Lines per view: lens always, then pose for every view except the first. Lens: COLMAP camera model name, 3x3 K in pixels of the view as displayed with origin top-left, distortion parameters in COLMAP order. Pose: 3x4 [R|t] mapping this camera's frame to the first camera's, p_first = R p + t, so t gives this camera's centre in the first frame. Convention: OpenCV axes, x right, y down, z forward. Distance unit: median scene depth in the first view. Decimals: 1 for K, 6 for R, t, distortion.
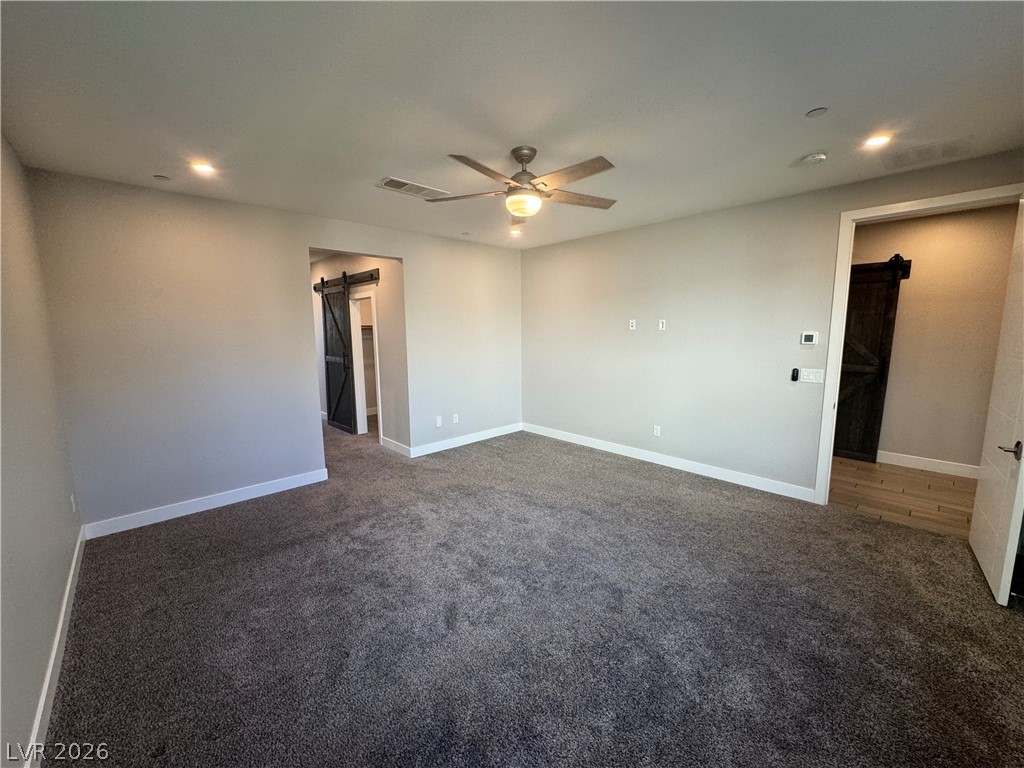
lens RADIAL K [[407.0, 0, 512.3], [0, 407.0, 382.7], [0, 0, 1]] dist [-0.002610, 0.000176]
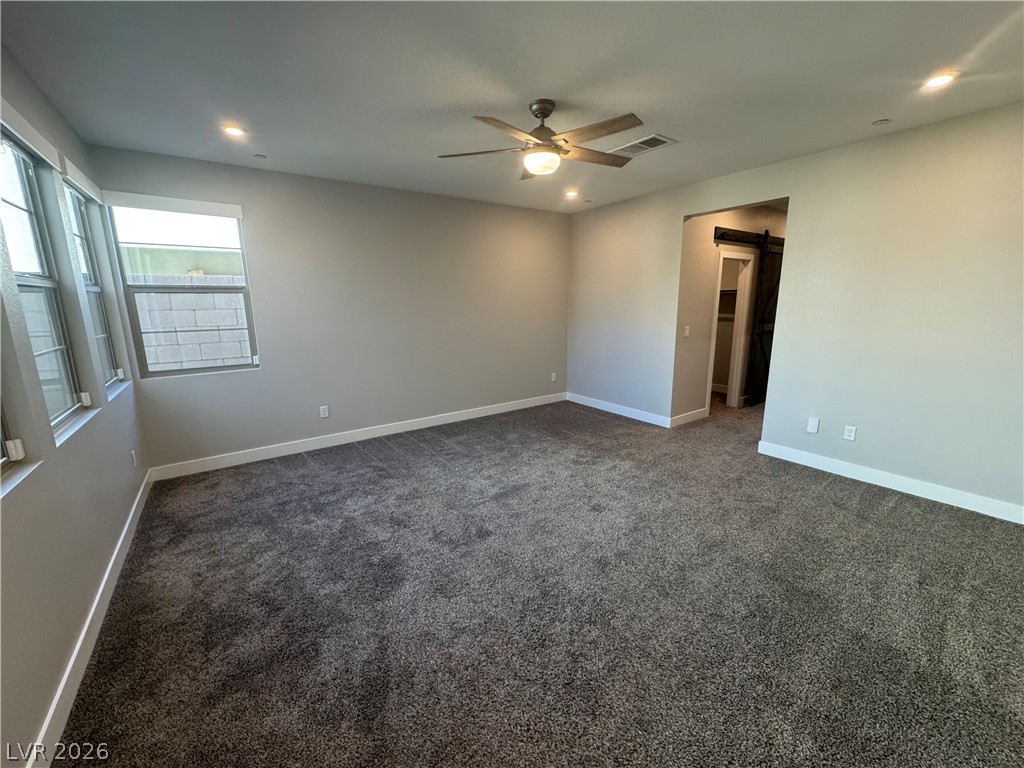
lens RADIAL K [[407.0, 0, 511.4], [0, 407.0, 380.8], [0, 0, 1]] dist [-0.002610, 0.000176]
pose [[-0.131347, 0.205249, -0.969856, 0.774827], [-0.120638, 0.967751, 0.221142, -0.099897], [0.983969, 0.146048, -0.102350, 0.776624]]
